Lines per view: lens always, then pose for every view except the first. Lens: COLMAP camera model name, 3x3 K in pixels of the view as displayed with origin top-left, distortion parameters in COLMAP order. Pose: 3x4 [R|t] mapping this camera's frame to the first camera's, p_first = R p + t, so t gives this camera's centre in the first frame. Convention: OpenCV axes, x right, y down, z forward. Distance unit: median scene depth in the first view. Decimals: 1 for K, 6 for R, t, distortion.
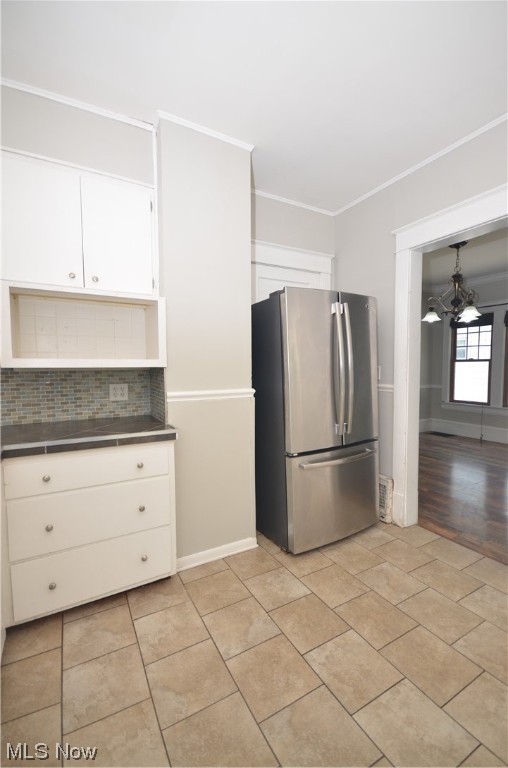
lens RADIAL K [[336.0, 0, 266.0], [0, 336.0, 384.5], [0, 0, 1]] dist [-0.000331, -0.004997]
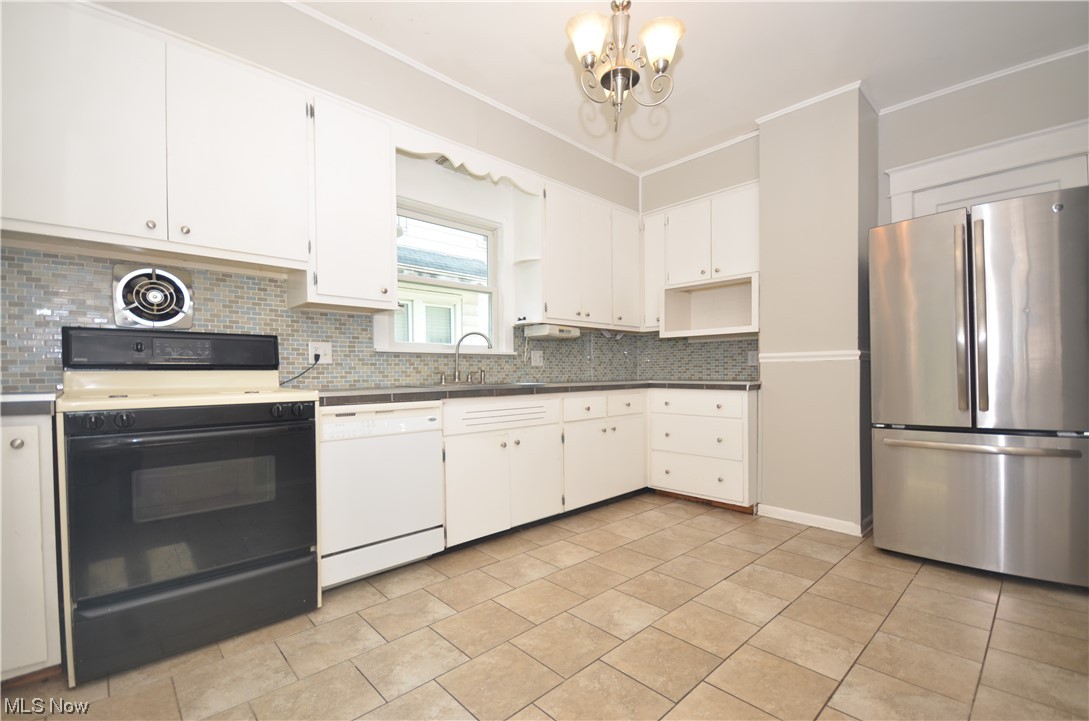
lens RADIAL K [[476.5, 0, 539.4], [0, 476.5, 374.7], [0, 0, 1]] dist [-0.000331, -0.004997]
pose [[0.217114, 0.006797, -0.976122, 1.180603], [-0.049096, 0.998786, -0.003966, 0.144413], [0.974911, 0.048784, 0.217185, -0.090492]]
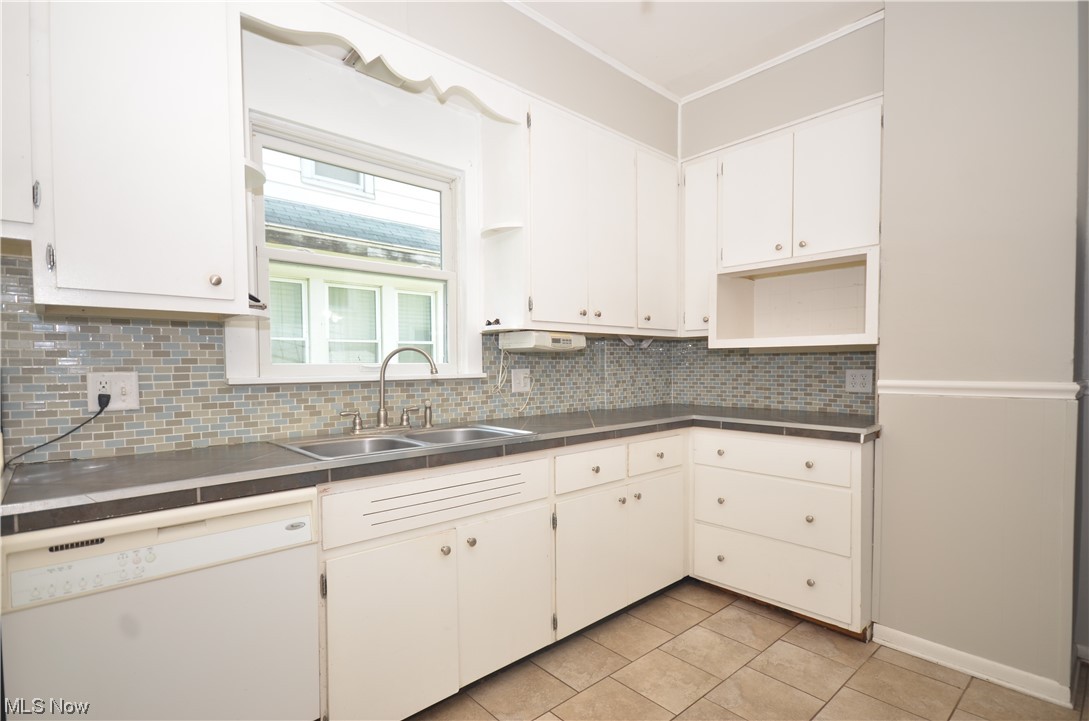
lens RADIAL K [[530.1, 0, 540.3], [0, 530.1, 376.6], [0, 0, 1]] dist [0.011571, -0.004027]
pose [[0.195471, 0.026564, -0.980350, 0.689446], [-0.051716, 0.998521, 0.016745, 0.036160], [0.979345, 0.047426, 0.196556, 0.087896]]
